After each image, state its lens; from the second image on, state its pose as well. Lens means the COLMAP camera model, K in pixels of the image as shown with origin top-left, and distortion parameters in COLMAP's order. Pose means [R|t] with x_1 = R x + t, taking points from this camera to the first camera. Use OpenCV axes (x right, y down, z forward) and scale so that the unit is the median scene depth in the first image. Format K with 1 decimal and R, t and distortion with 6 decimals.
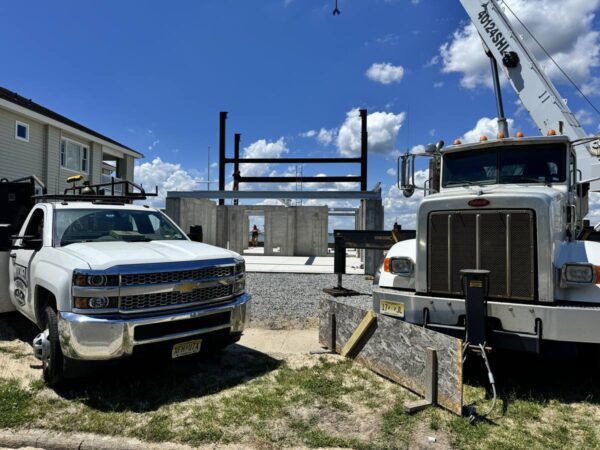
lens RADIAL K [[429.3, 0, 300.0], [0, 429.3, 225.0], [0, 0, 1]] dist [0.082356, -0.120216]
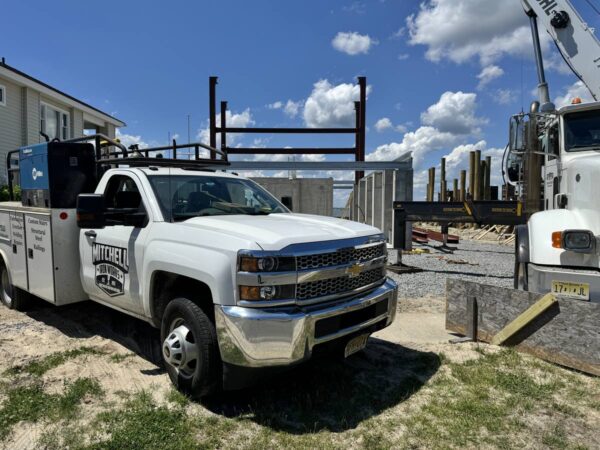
lens RADIAL K [[429.3, 0, 300.0], [0, 429.3, 225.0], [0, 0, 1]] dist [0.082356, -0.120216]
pose [[0.996565, -0.011362, 0.082029, -0.368948], [0.006382, 0.998134, 0.060723, 0.008701], [-0.082566, -0.059991, 0.994778, 0.185179]]
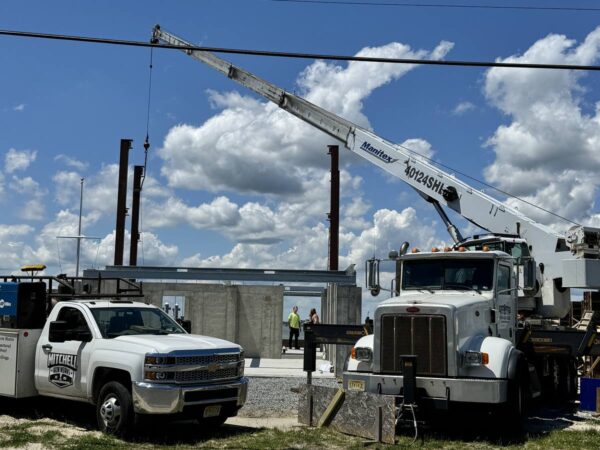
lens RADIAL K [[836.9, 0, 300.9], [0, 836.9, 216.4], [0, 0, 1]] dist [0.246762, -0.737081]
pose [[0.993936, 0.023038, 0.107523, -0.244055], [-0.011690, 0.994403, -0.105007, -0.052369], [-0.109340, 0.103114, 0.988642, -1.572265]]
